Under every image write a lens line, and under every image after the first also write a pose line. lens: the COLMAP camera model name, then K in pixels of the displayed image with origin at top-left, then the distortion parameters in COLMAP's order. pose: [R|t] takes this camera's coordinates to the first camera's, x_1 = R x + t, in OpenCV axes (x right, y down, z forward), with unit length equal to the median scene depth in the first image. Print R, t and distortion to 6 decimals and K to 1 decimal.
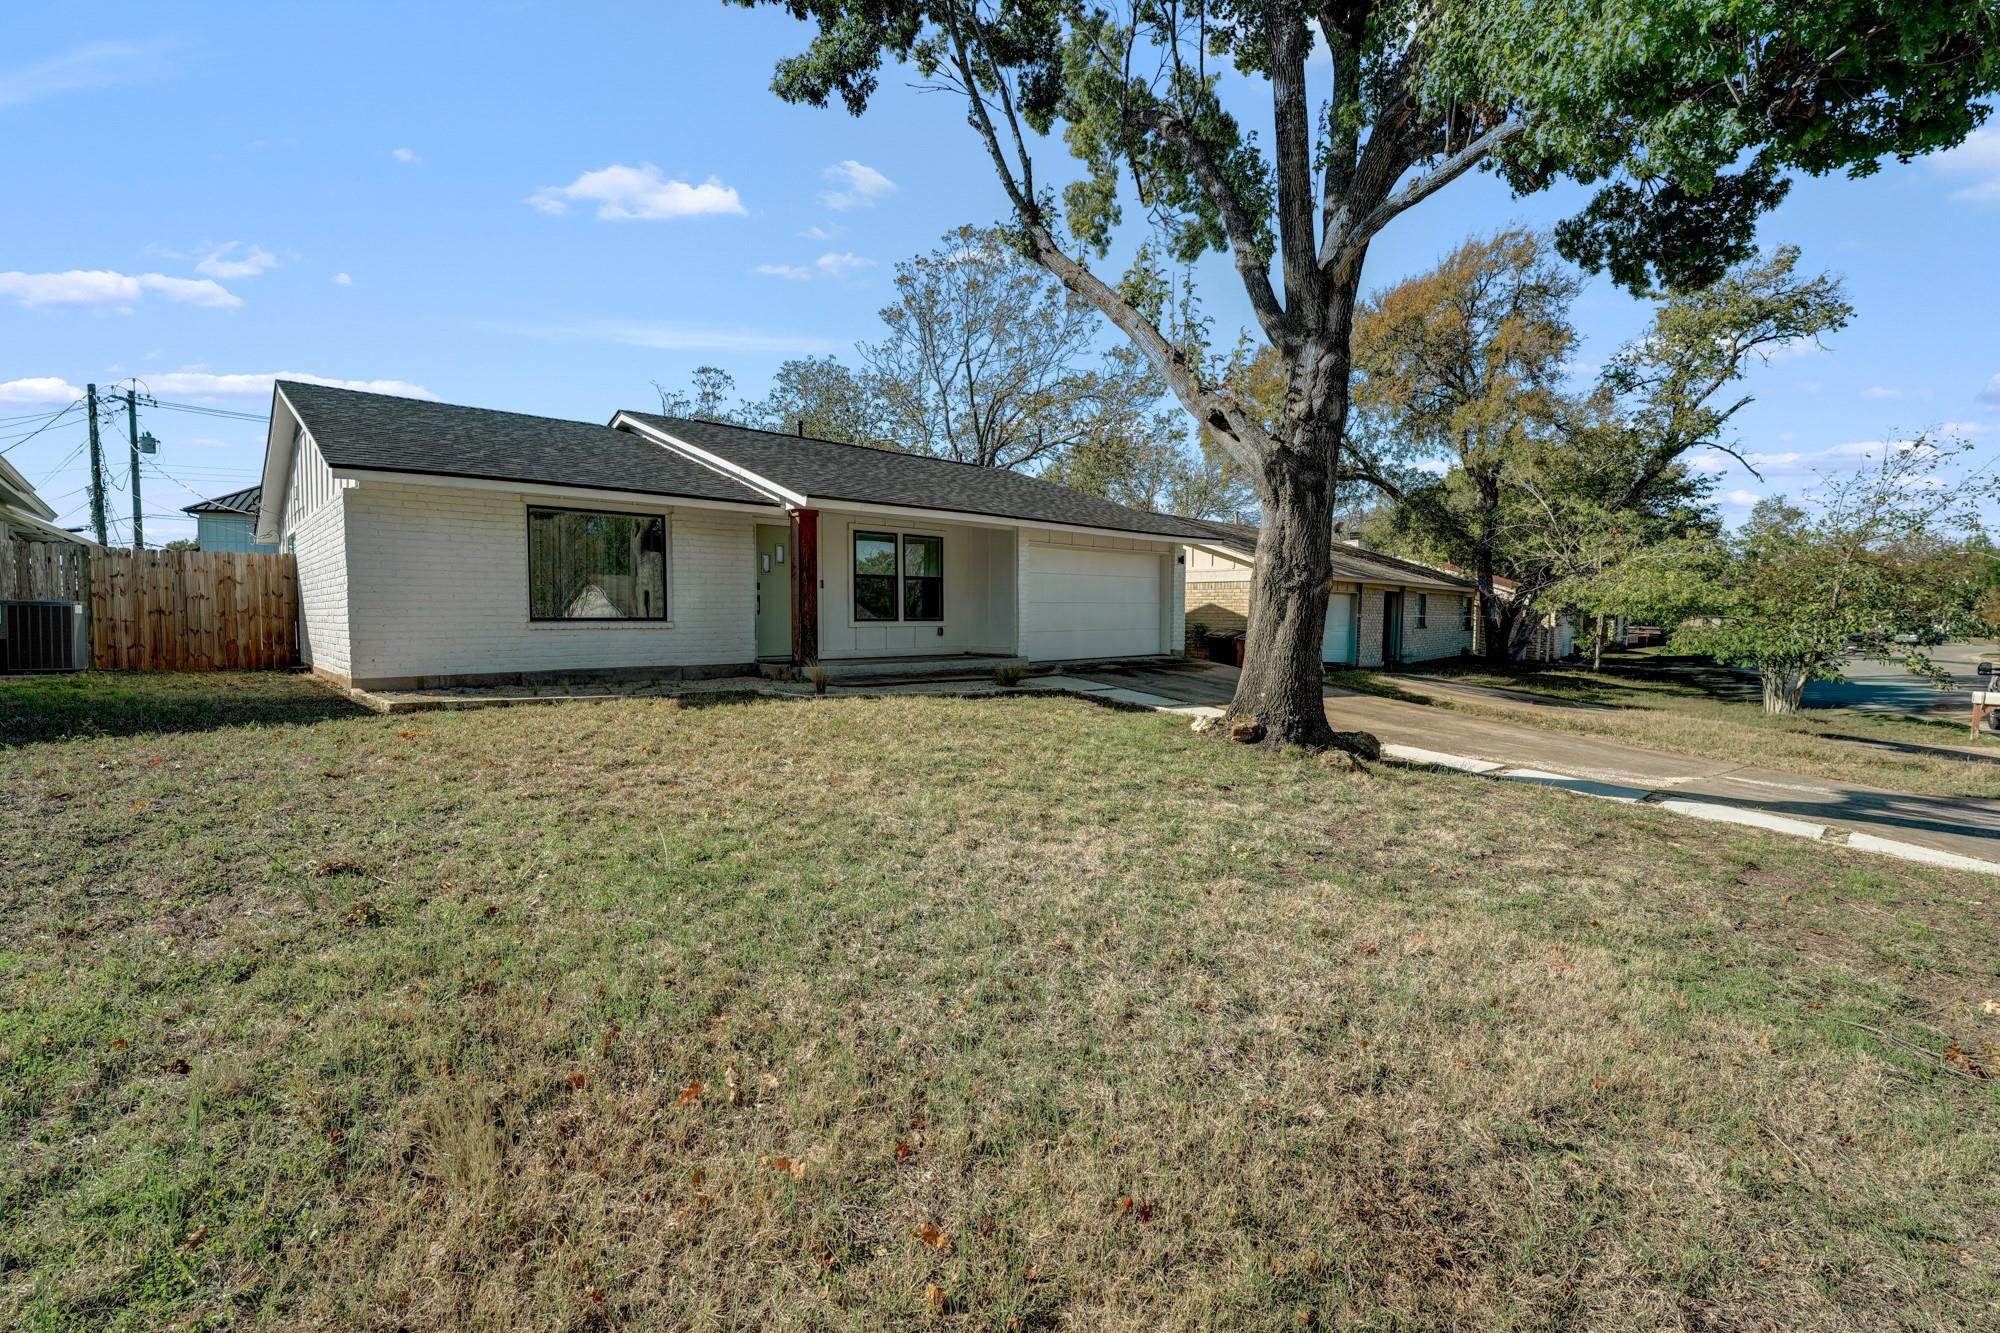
lens RADIAL K [[905.3, 0, 999.7], [0, 905.3, 665.5], [0, 0, 1]] dist [-0.002793, -0.000427]
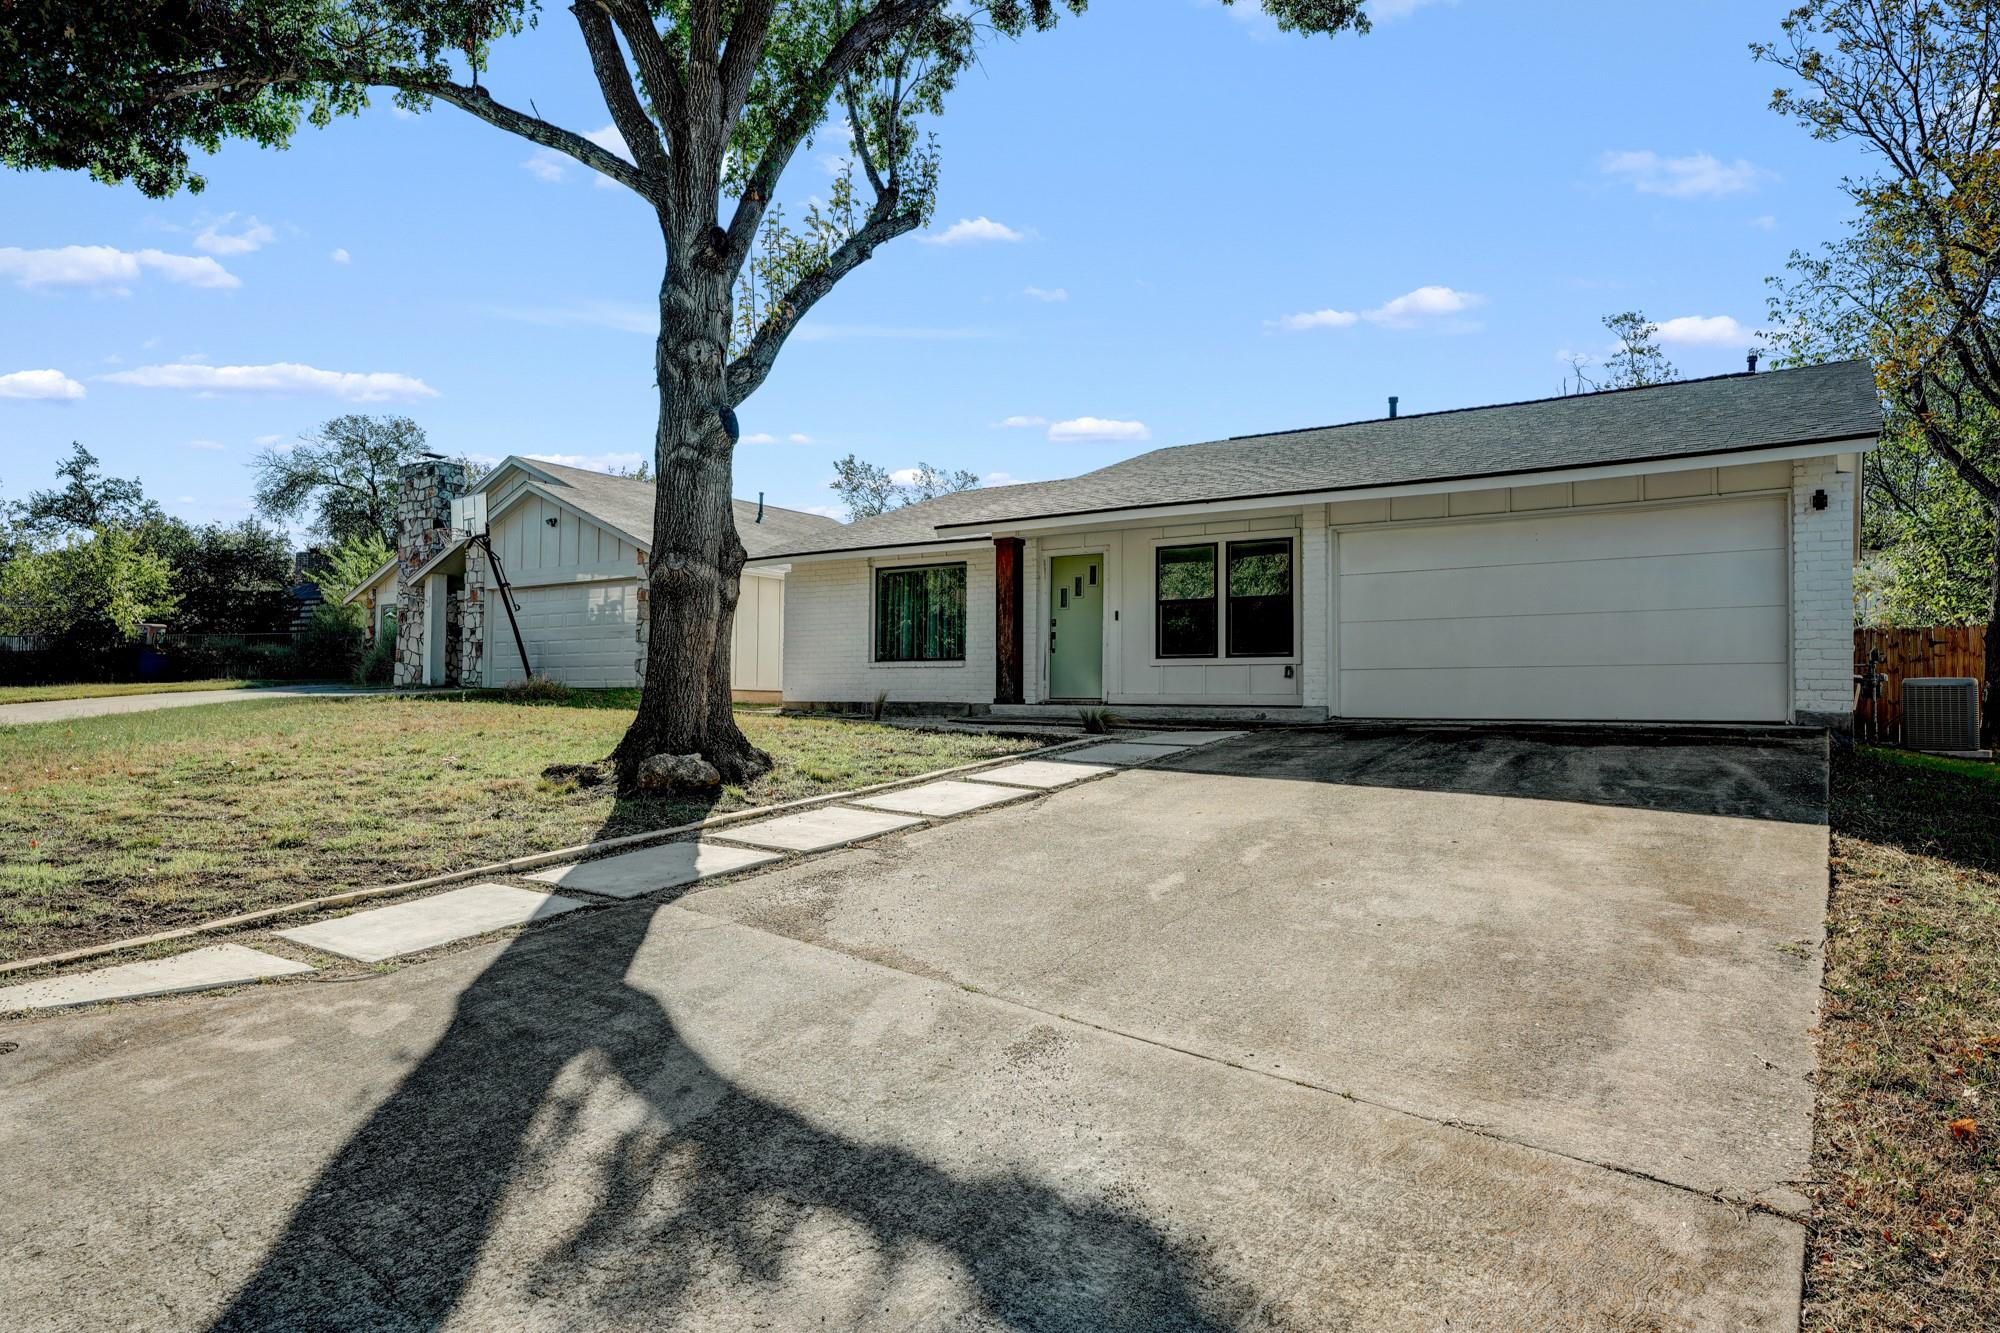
lens RADIAL K [[1210.3, 0, 1000.4], [0, 1210.3, 665.2], [0, 0, 1]] dist [-0.001605, -0.000140]
pose [[0.202882, -0.031787, -0.978687, 1.038737], [-0.064107, 0.996898, -0.045667, 0.018623], [0.977103, 0.072005, 0.200214, 0.769140]]
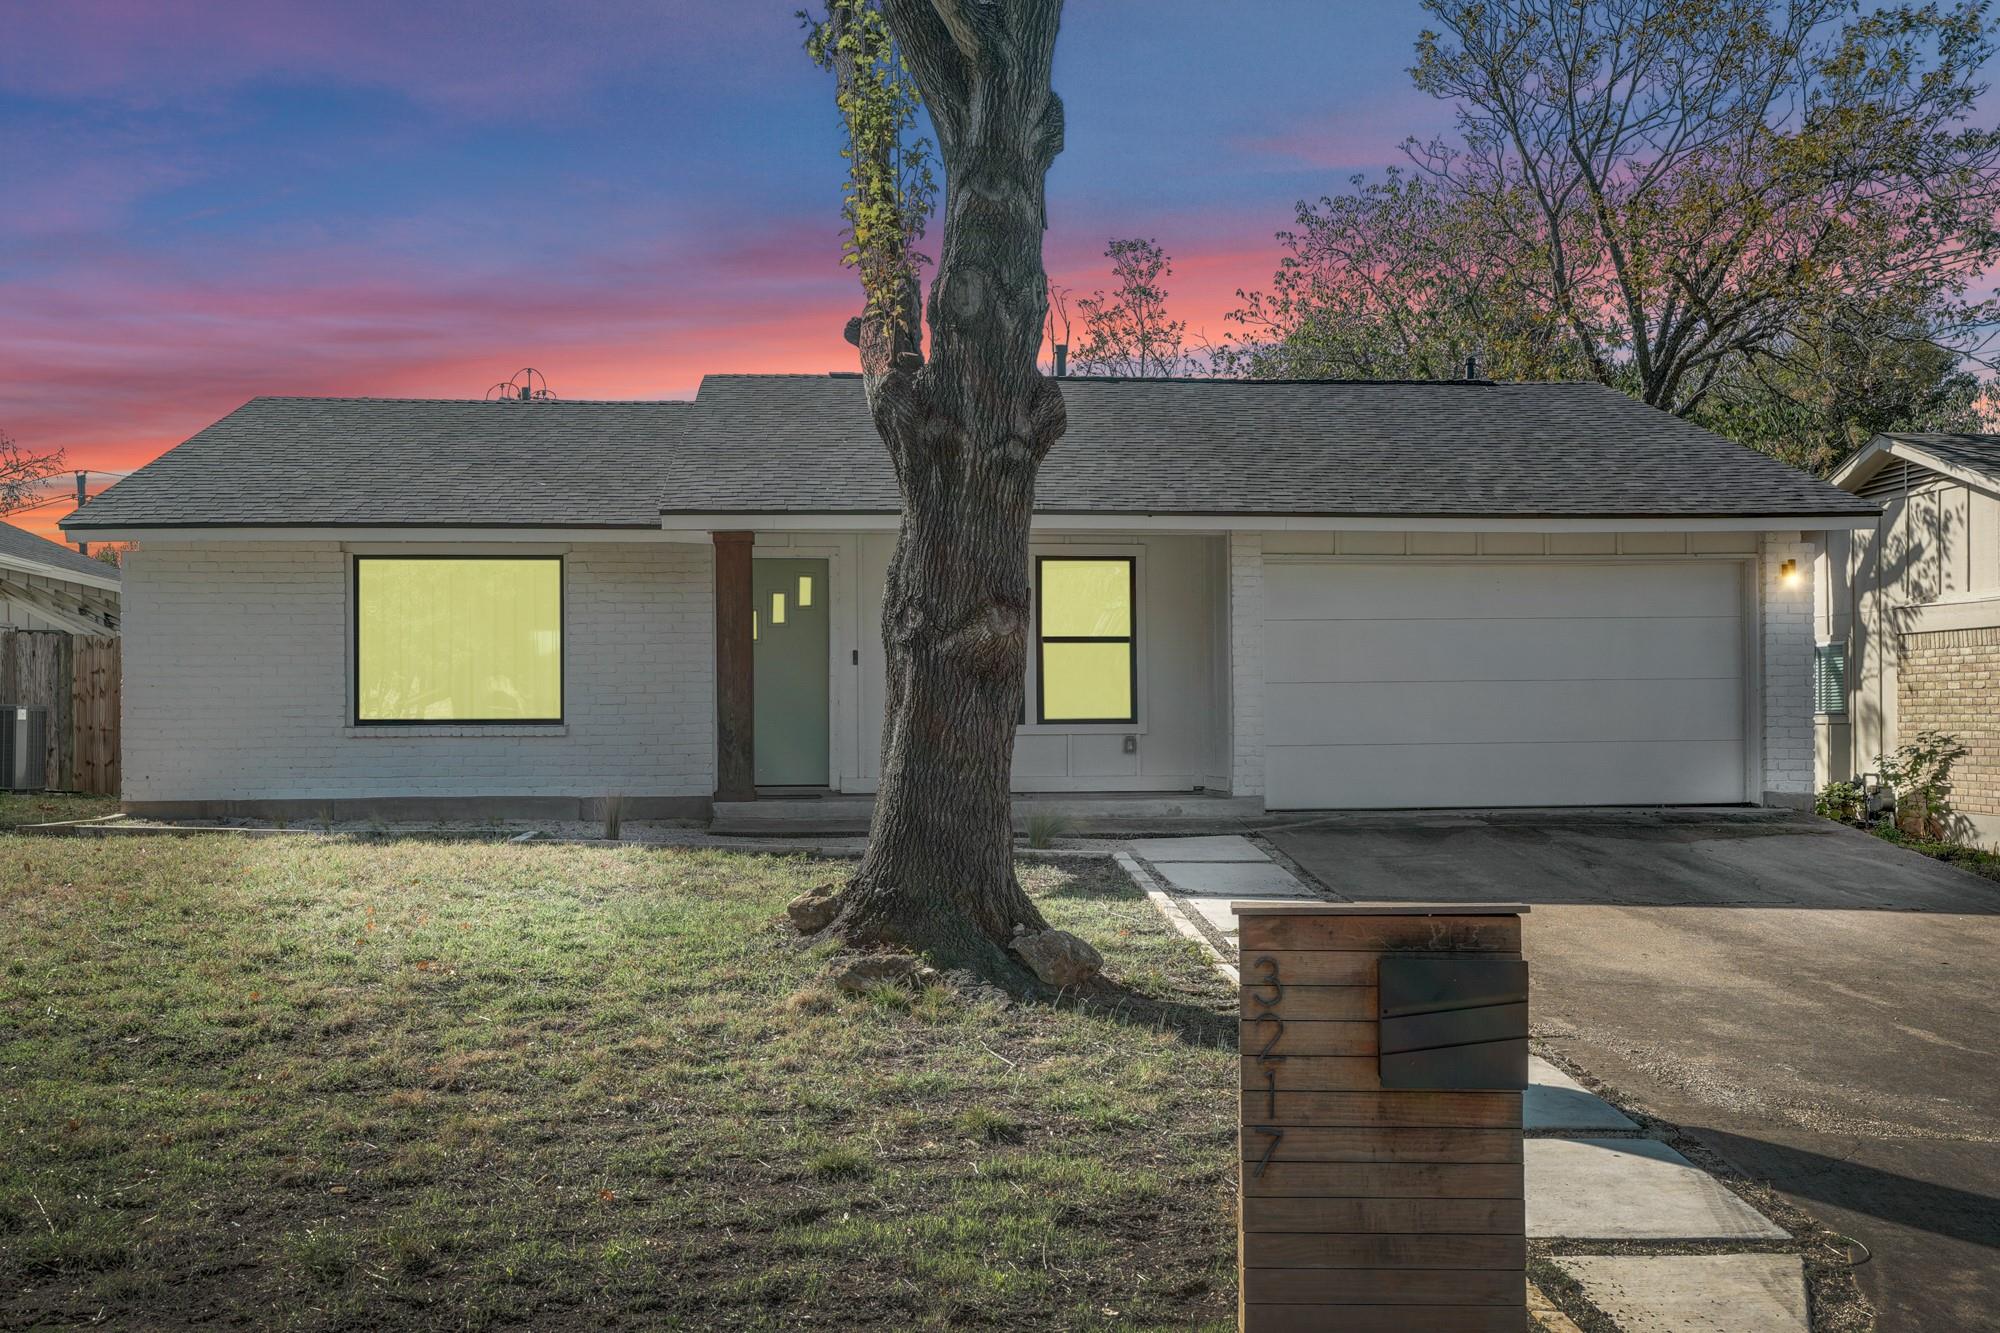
lens RADIAL K [[2069.7, 0, 1000.1], [0, 2069.7, 671.9], [0, 0, 1]] dist [0.016407, 0.006299]
pose [[0.786998, -0.023804, -0.616496, 0.754296], [-0.028526, 0.996783, -0.074903, 0.013143], [0.616296, 0.076534, 0.783787, 0.066142]]
